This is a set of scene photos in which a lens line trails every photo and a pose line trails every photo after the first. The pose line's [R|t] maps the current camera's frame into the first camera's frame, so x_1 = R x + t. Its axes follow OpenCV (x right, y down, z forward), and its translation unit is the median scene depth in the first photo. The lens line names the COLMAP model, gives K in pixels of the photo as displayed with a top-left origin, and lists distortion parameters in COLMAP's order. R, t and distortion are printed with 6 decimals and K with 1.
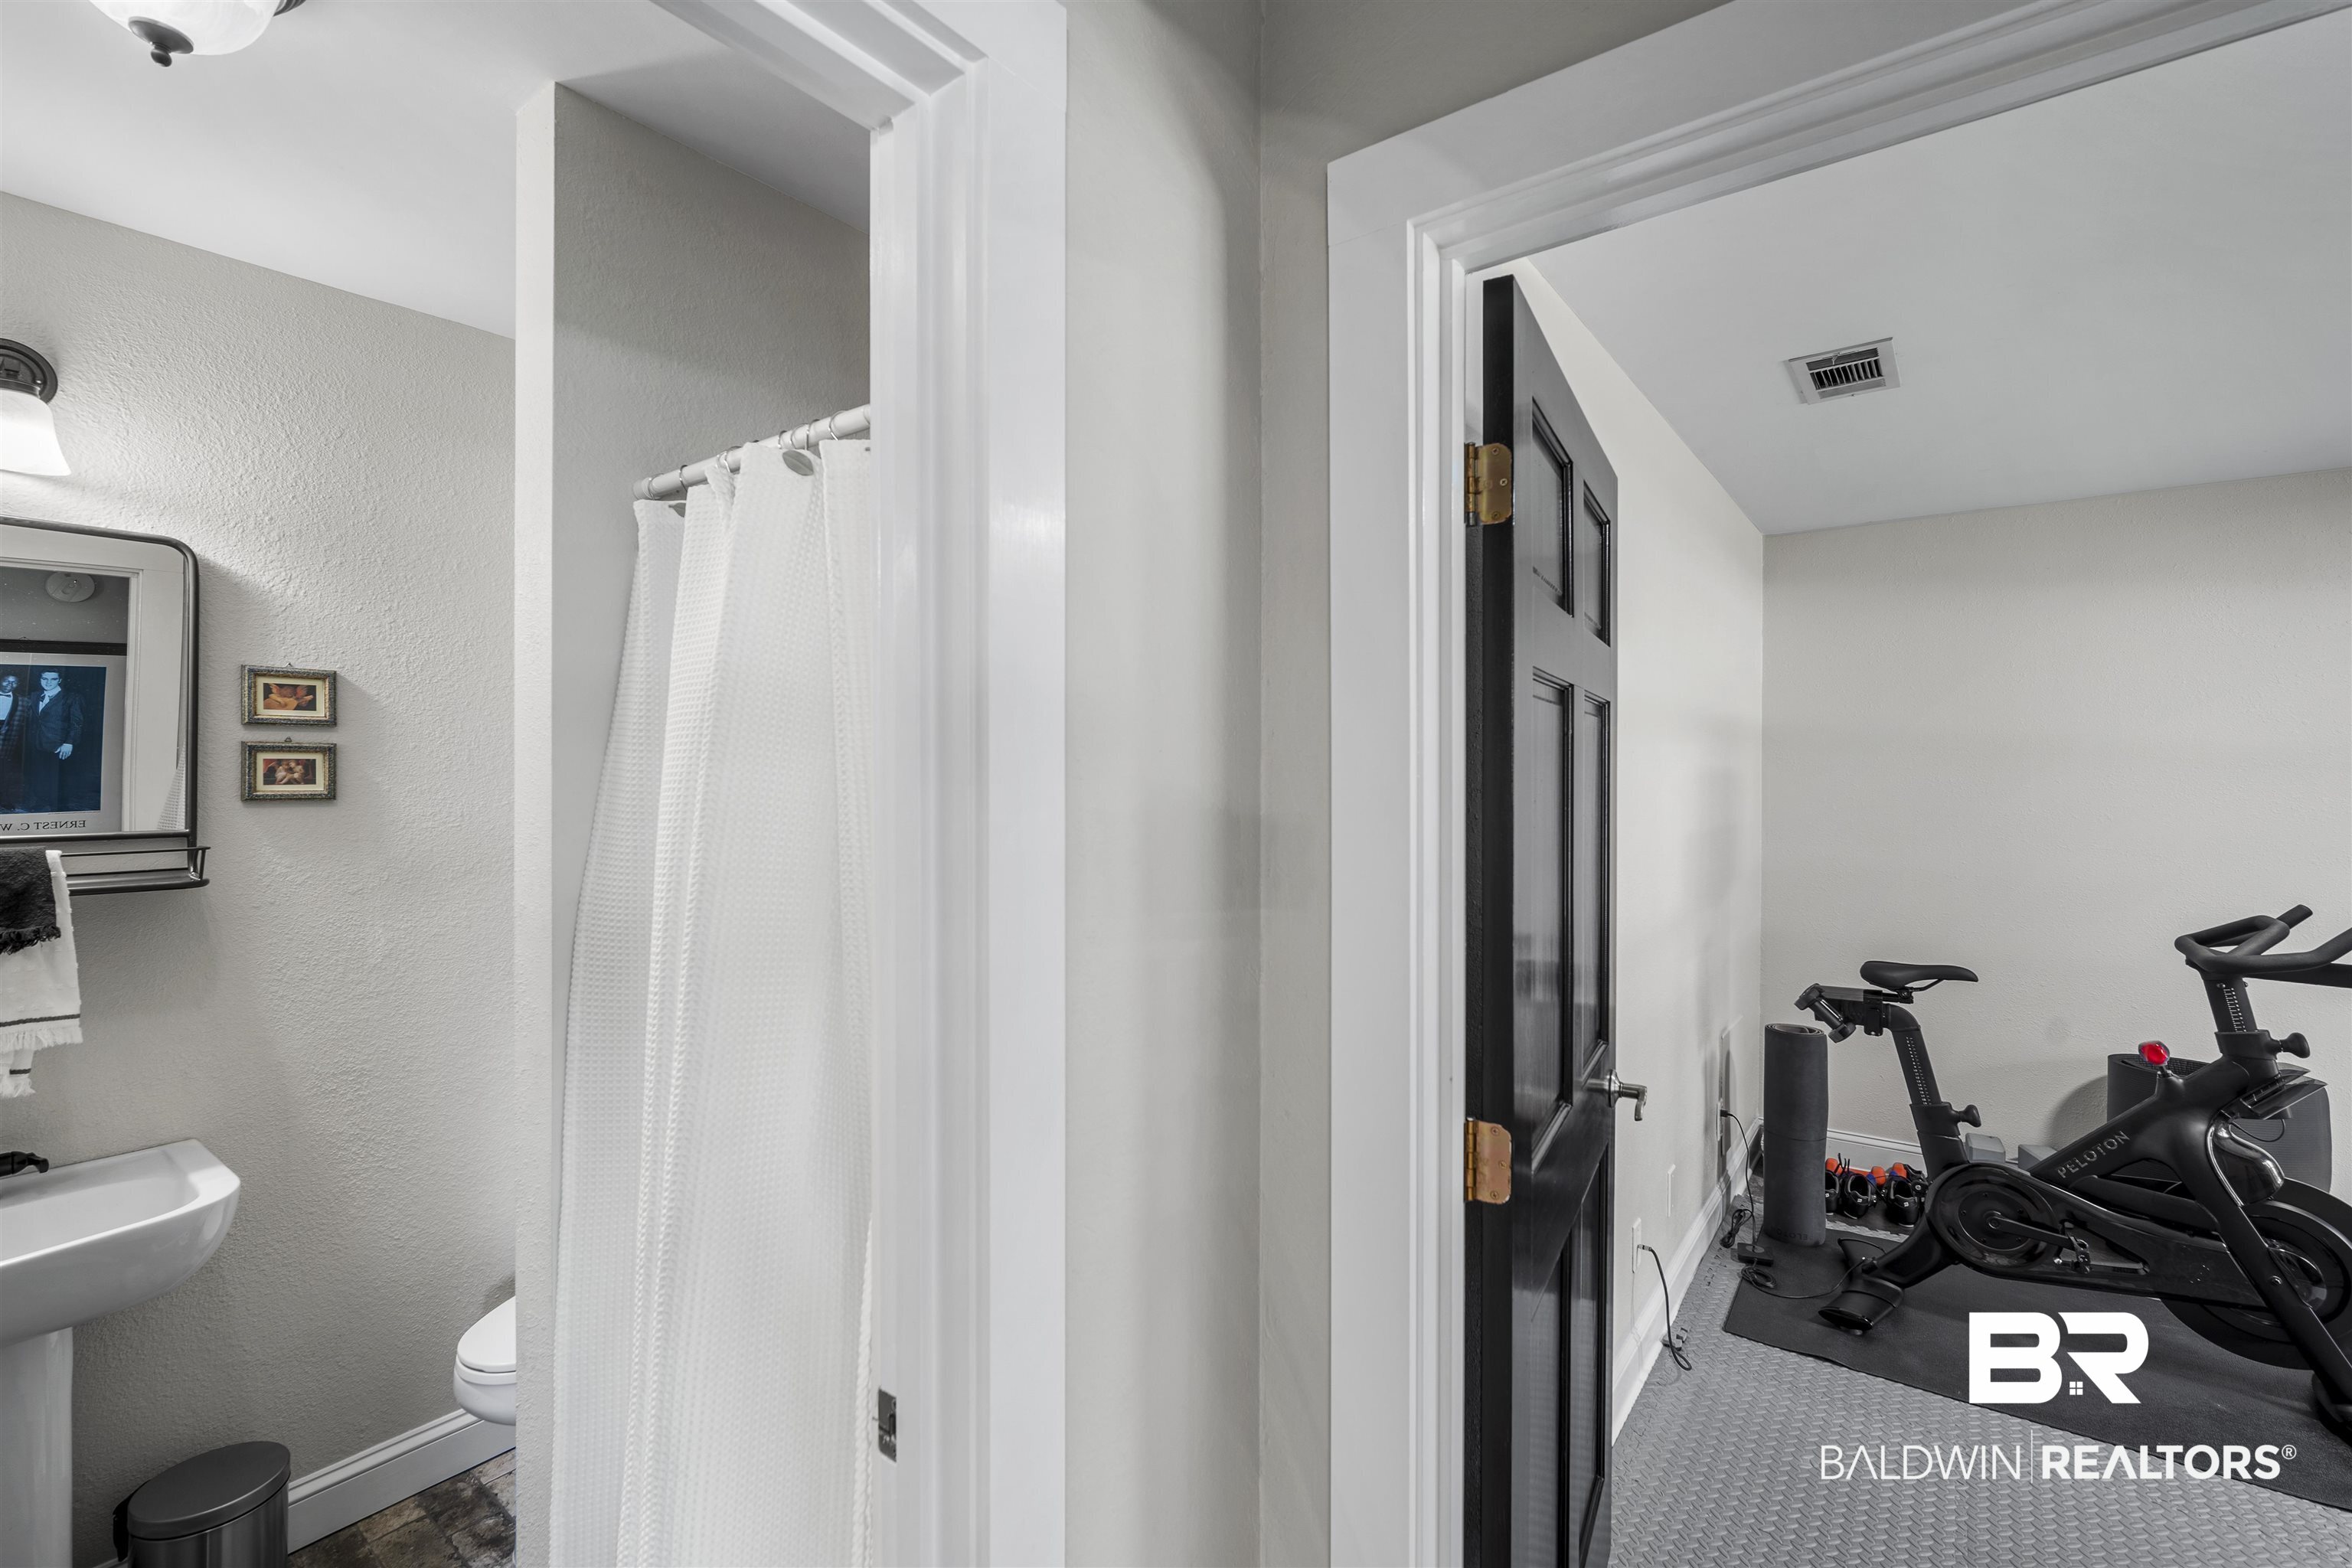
lens RADIAL K [[1058.7, 0, 1158.8], [0, 1058.7, 771.3], [0, 0, 1]] dist [-0.008339, 0.002292]
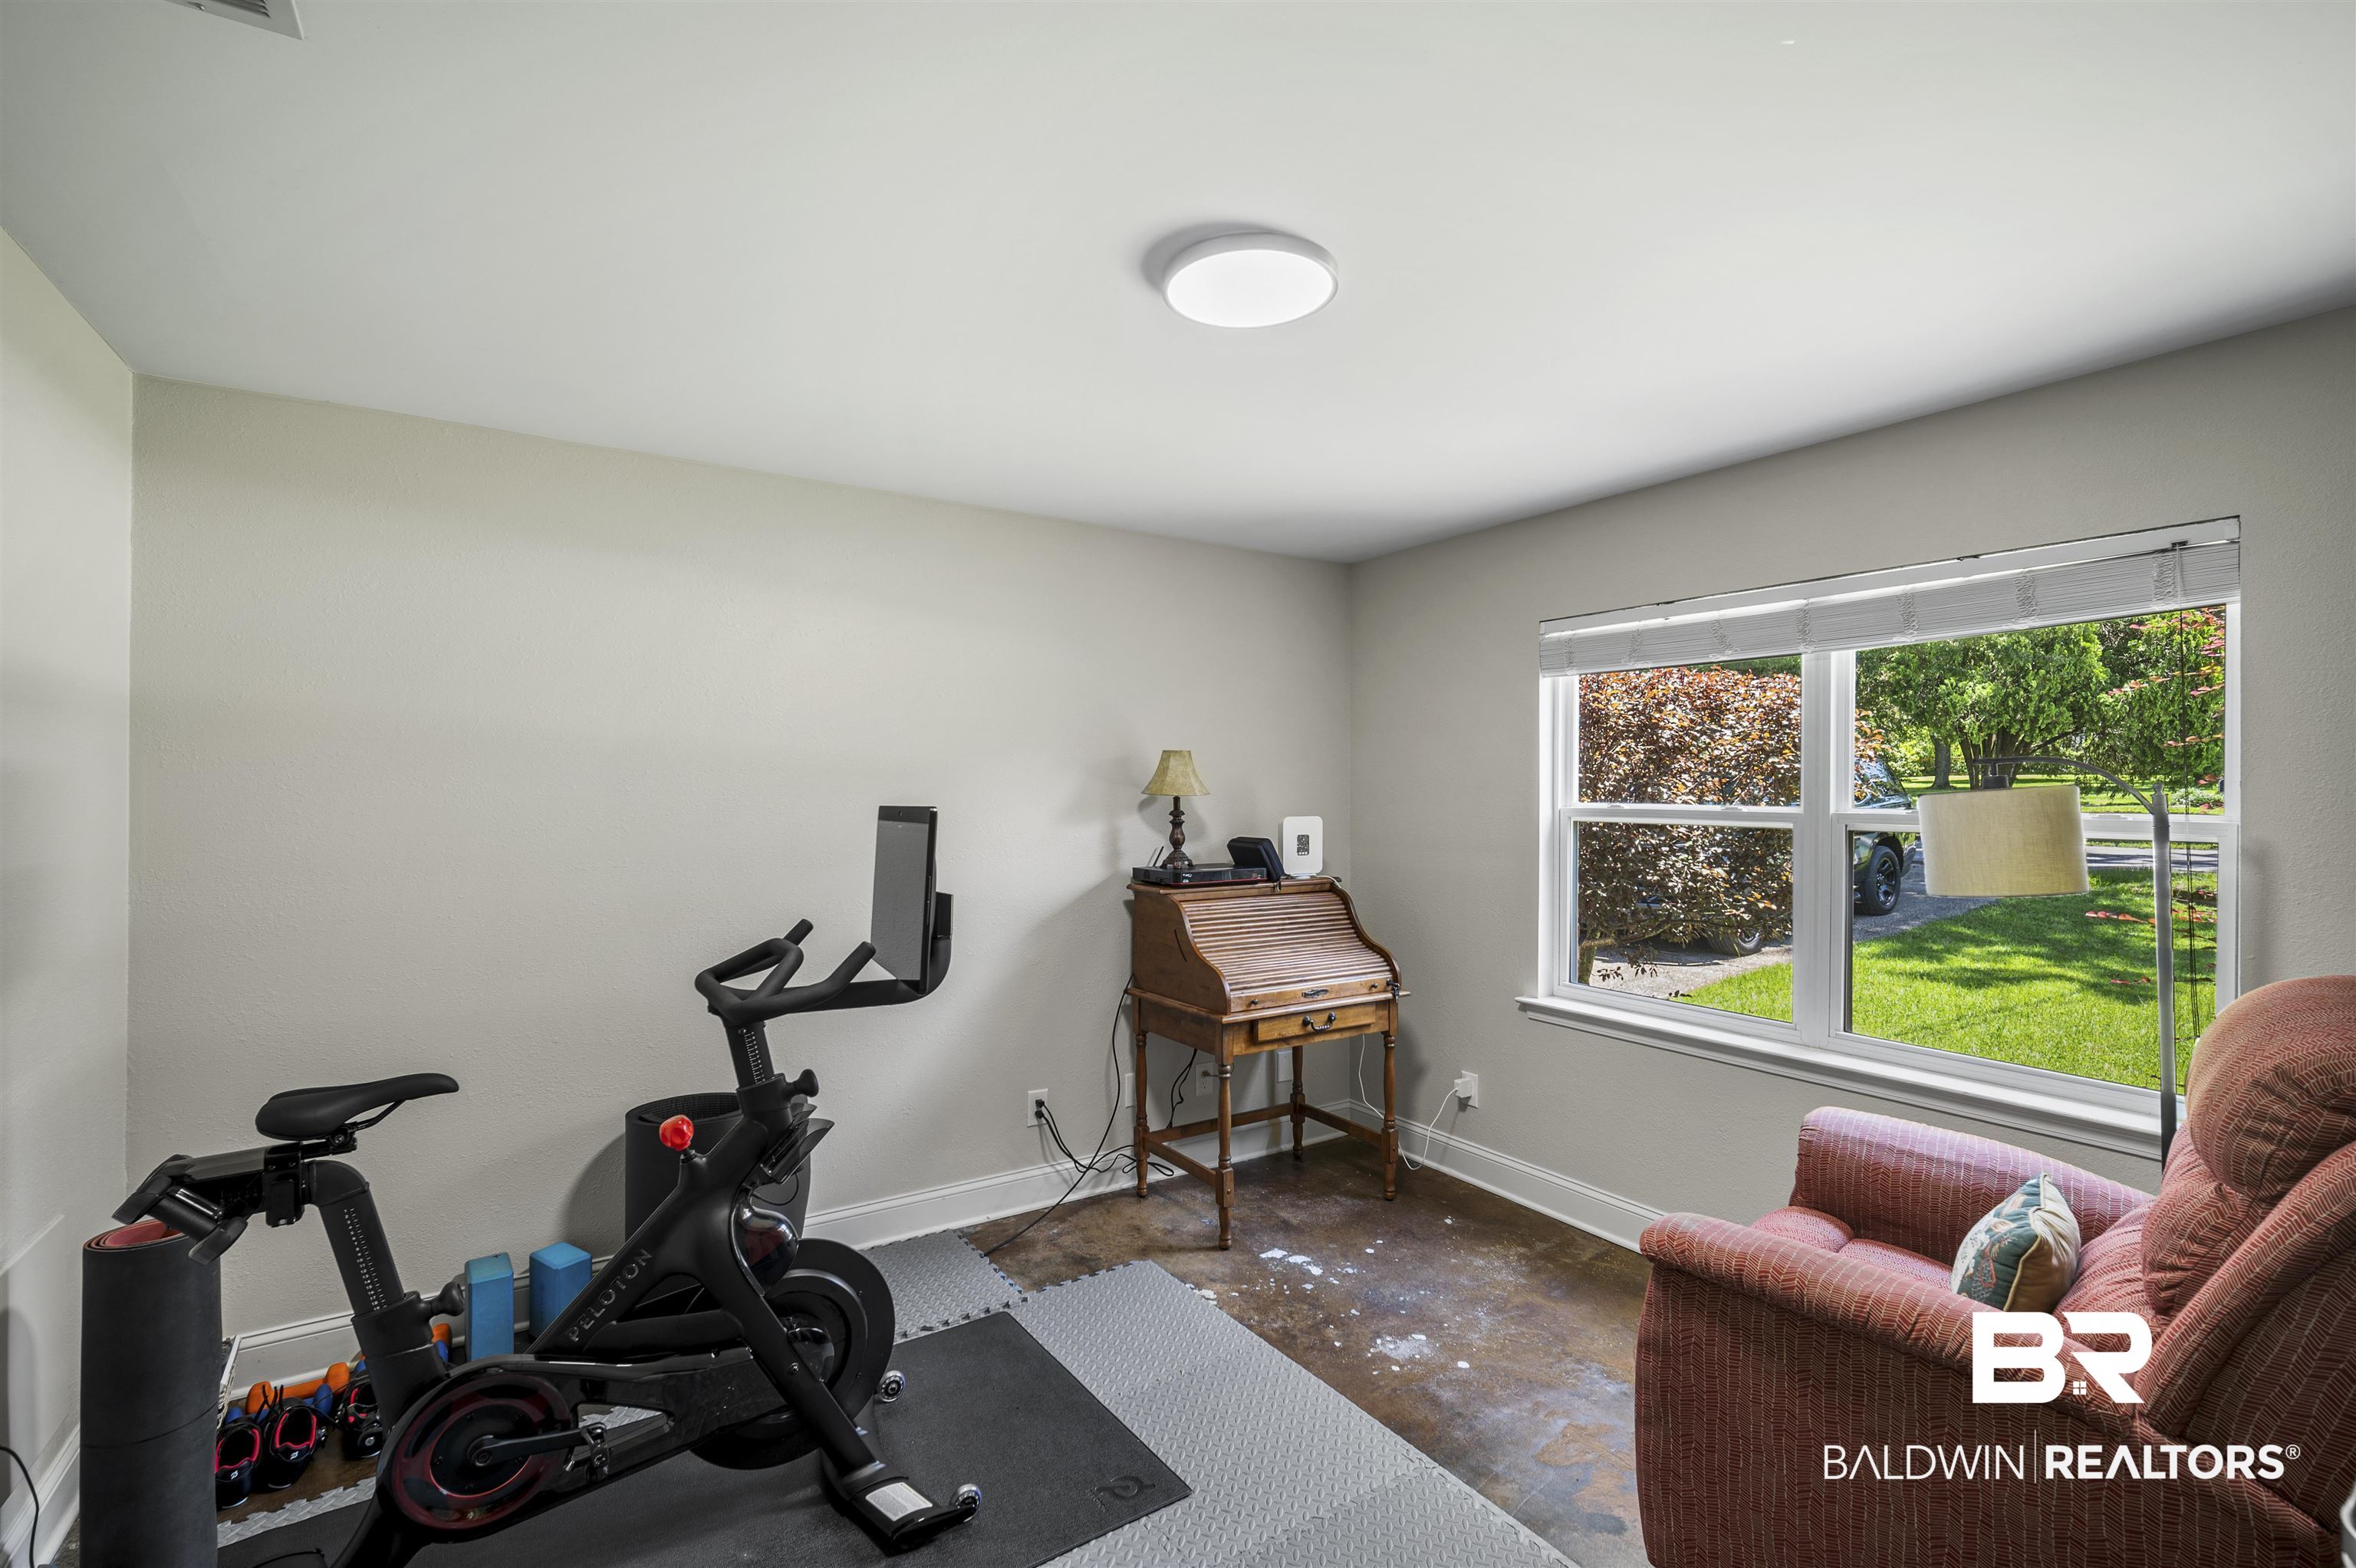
lens RADIAL K [[1060.4, 0, 1172.4], [0, 1060.4, 790.3], [0, 0, 1]] dist [-0.008339, 0.002292]
pose [[0.346883, 0.003706, 0.937901, 0.325839], [0.002958, 0.999983, -0.005046, 0.019737], [-0.937904, 0.004525, 0.346866, 0.369257]]
